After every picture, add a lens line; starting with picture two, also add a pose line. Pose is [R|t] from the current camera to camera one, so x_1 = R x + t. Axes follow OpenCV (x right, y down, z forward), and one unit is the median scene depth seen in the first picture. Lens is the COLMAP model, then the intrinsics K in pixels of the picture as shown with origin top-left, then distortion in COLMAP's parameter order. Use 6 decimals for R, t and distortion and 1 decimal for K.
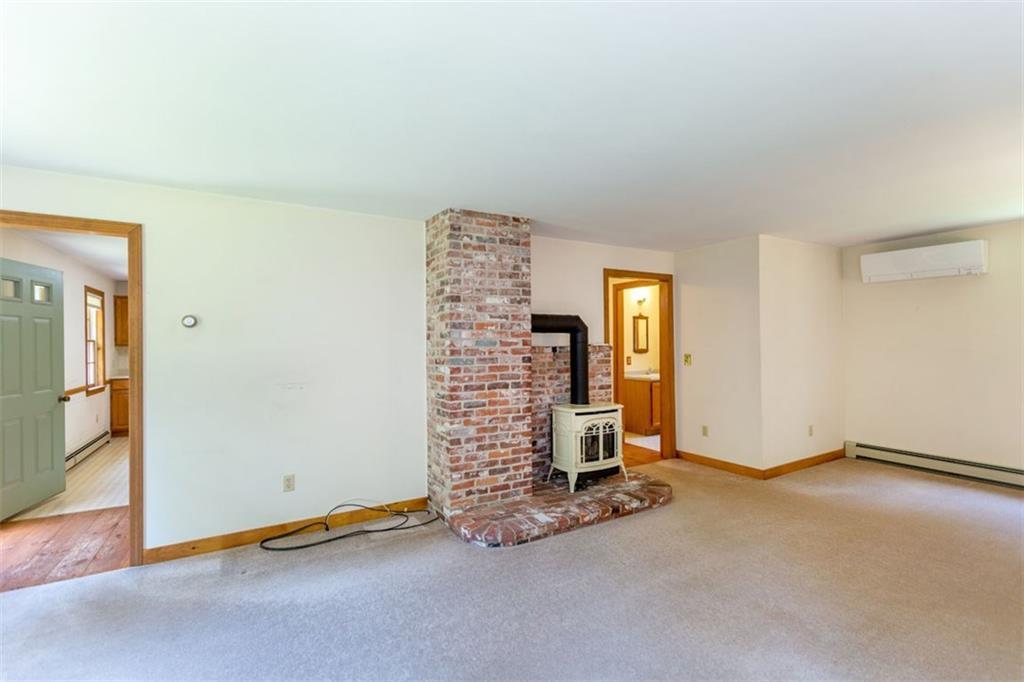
lens RADIAL K [[458.8, 0, 509.3], [0, 458.8, 337.8], [0, 0, 1]] dist [-0.000216, 0.000700]
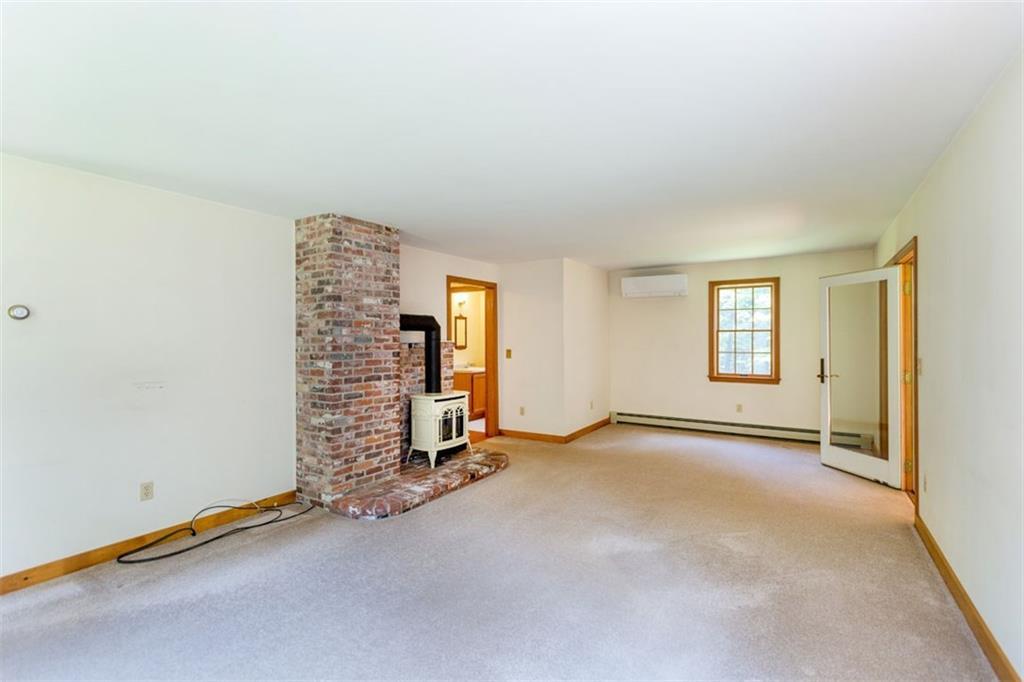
lens RADIAL K [[458.8, 0, 509.3], [0, 458.8, 337.8], [0, 0, 1]] dist [-0.000216, 0.000700]
pose [[0.894192, 0.004985, 0.447657, -0.224615], [-0.006935, 0.999972, 0.002717, 0.001920], [-0.447631, -0.005534, 0.894201, -0.134374]]
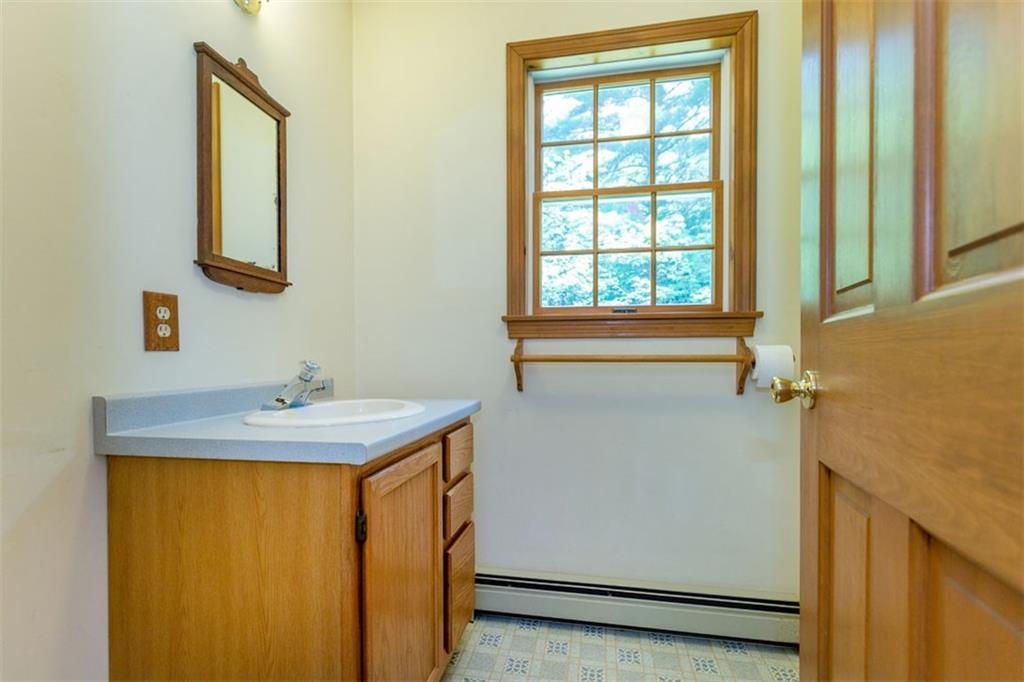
lens RADIAL K [[458.8, 0, 509.3], [0, 458.8, 337.8], [0, 0, 1]] dist [-0.000216, 0.000700]
pose [[0.657194, -0.000921, 0.753721, 0.430566], [-0.005632, 0.999965, 0.006133, 0.101395], [-0.753700, -0.008276, 0.657166, 1.585057]]
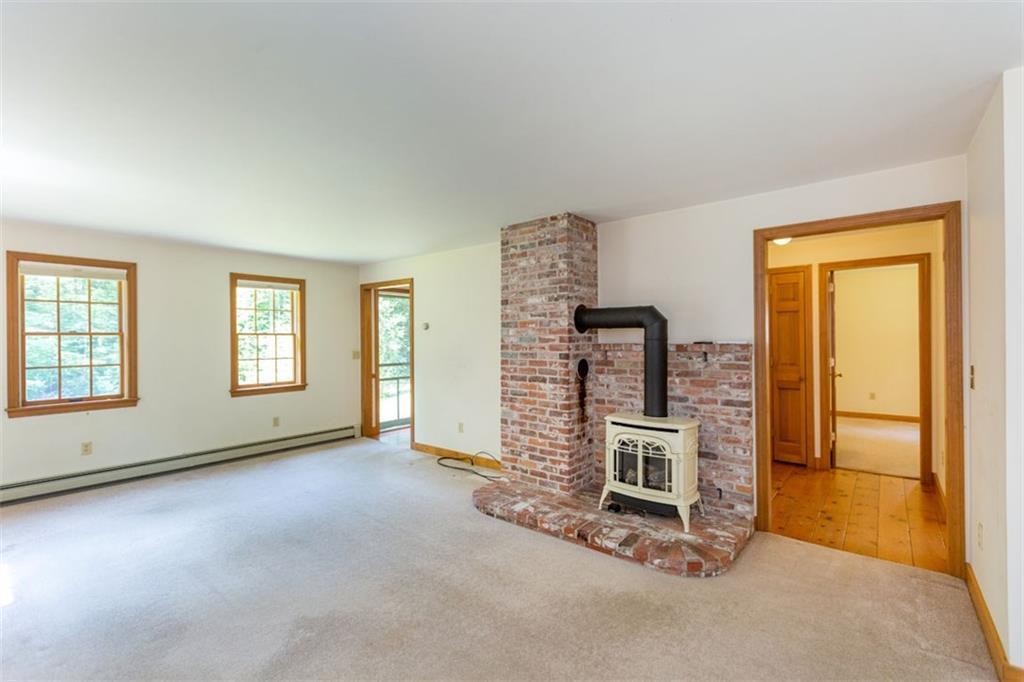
lens RADIAL K [[458.8, 0, 509.3], [0, 458.8, 337.8], [0, 0, 1]] dist [-0.000216, 0.000700]
pose [[0.344959, 0.005376, -0.938602, 0.958356], [0.010989, 0.999892, 0.009766, -0.003780], [0.938554, -0.013683, 0.344862, 0.565460]]
